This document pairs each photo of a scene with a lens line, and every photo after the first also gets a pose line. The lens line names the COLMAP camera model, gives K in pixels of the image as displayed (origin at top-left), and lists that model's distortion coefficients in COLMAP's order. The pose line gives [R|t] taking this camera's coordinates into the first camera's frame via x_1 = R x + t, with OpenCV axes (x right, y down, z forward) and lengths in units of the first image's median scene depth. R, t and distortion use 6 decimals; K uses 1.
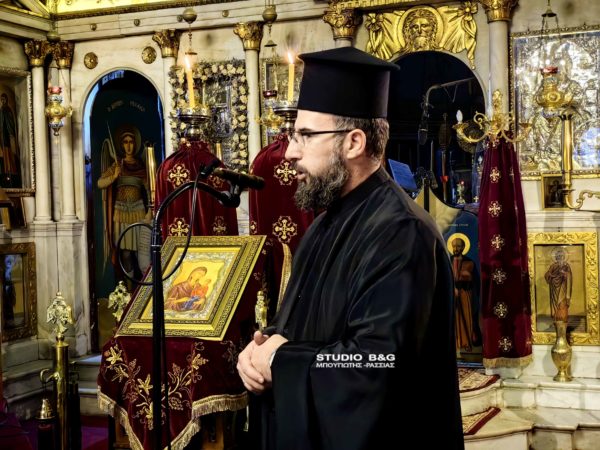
lens RADIAL K [[959.1, 0, 310.0], [0, 959.1, 220.2], [0, 0, 1]] dist [0.266010, -1.158438]
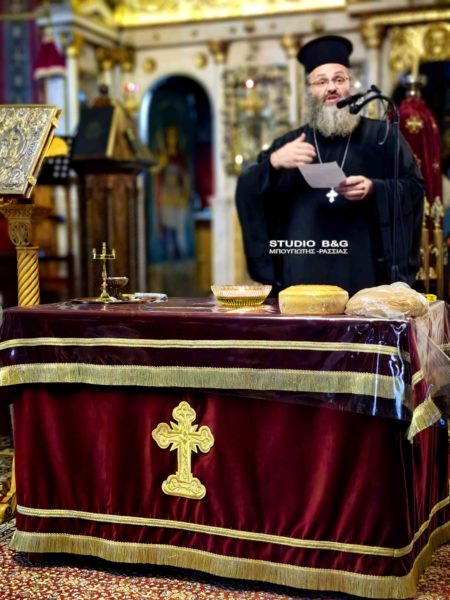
lens RADIAL K [[959.1, 0, 225.0], [0, 959.1, 300.0], [0, 0, 1]] dist [0.266010, -1.158438]
pose [[0.999163, 0.015576, 0.037836, -0.180687], [-0.017110, 0.999030, 0.040580, 0.079693], [-0.037167, -0.041193, 0.998460, -0.229249]]
